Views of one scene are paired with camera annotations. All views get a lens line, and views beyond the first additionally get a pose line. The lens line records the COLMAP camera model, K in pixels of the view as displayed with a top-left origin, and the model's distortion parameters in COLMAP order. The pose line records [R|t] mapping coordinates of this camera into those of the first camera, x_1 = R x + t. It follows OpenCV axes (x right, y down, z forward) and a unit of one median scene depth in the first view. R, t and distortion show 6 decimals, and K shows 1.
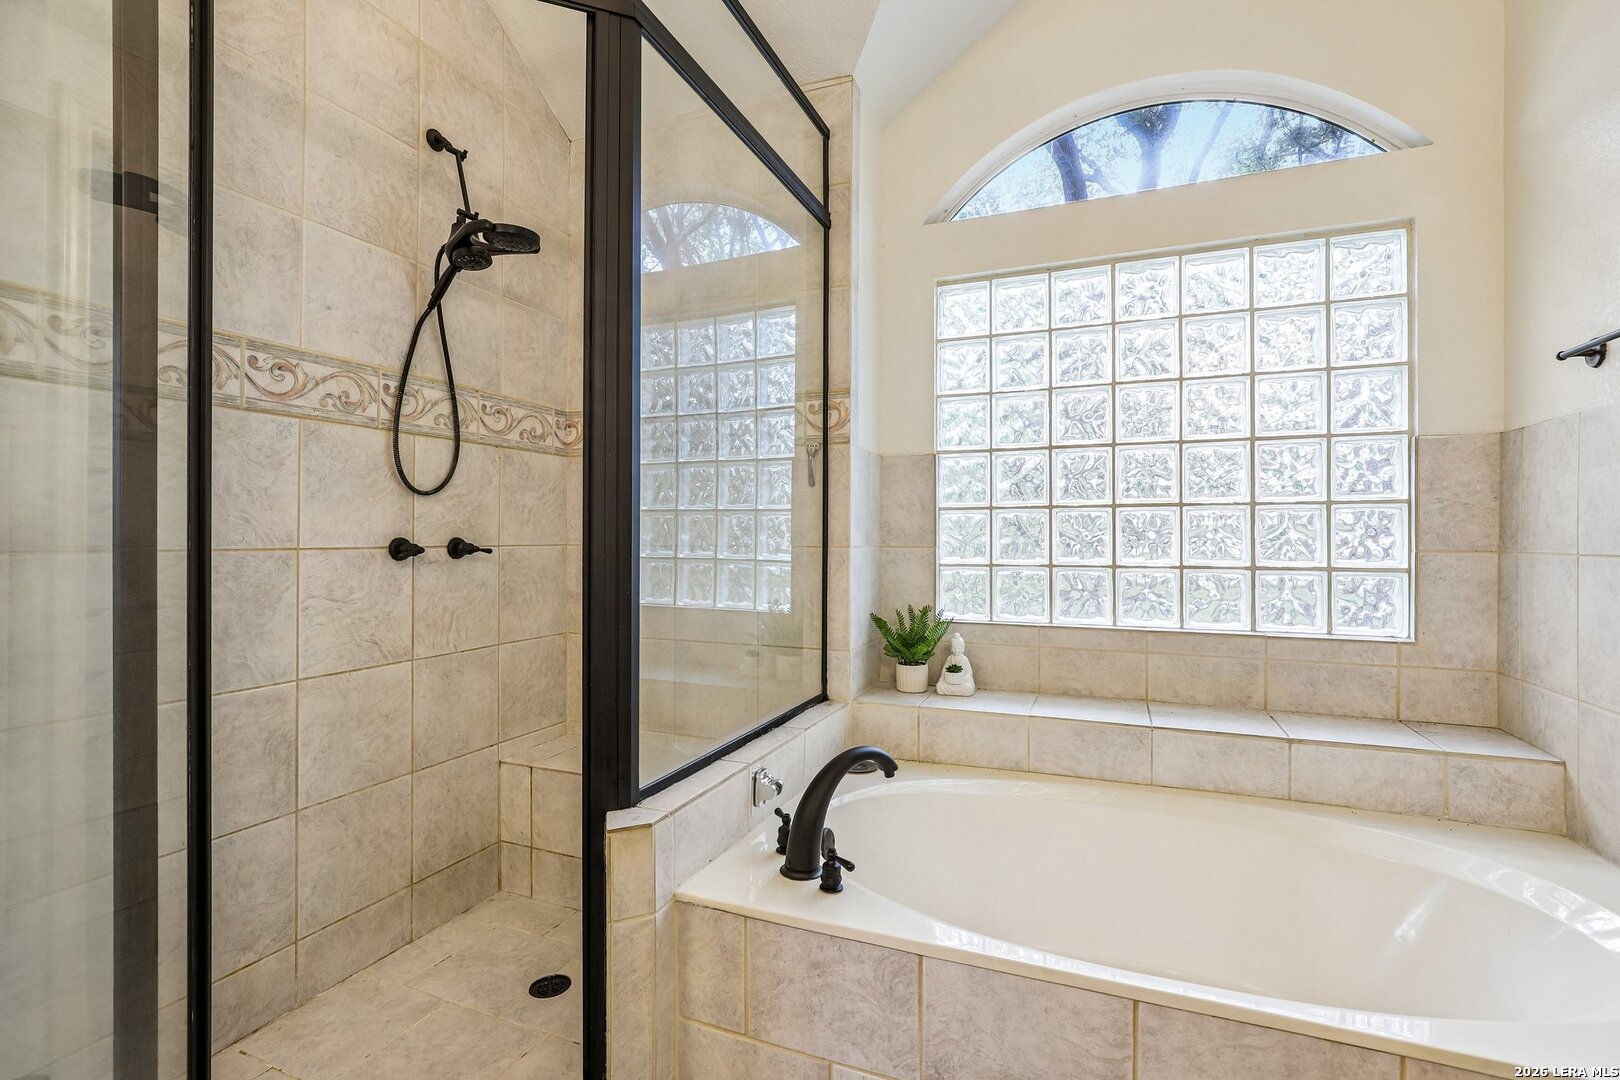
lens RADIAL K [[732.9, 0, 811.9], [0, 732.9, 535.5], [0, 0, 1]] dist [-0.001558, -0.000056]
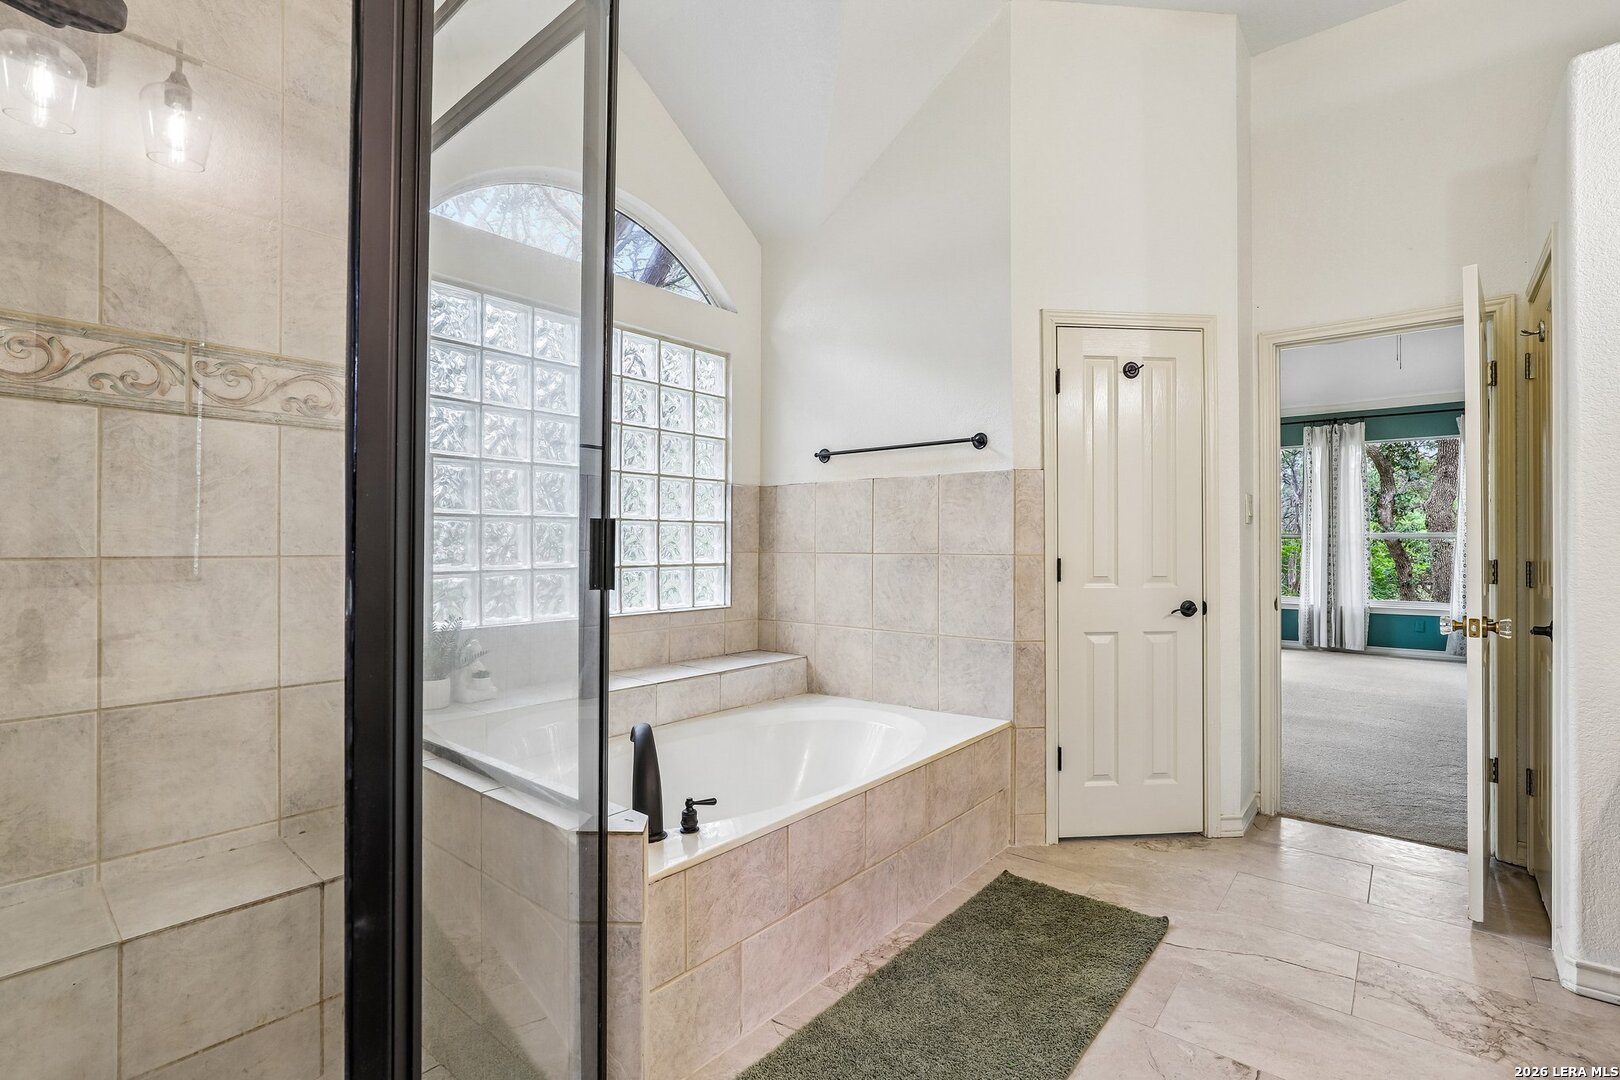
lens RADIAL K [[768.4, 0, 813.8], [0, 768.4, 543.8], [0, 0, 1]] dist [0.000781, -0.000025]
pose [[0.290393, 0.002081, 0.956905, -0.854487], [-0.004402, 0.999990, -0.000839, 0.002126], [-0.956897, -0.003968, 0.290399, 0.322411]]
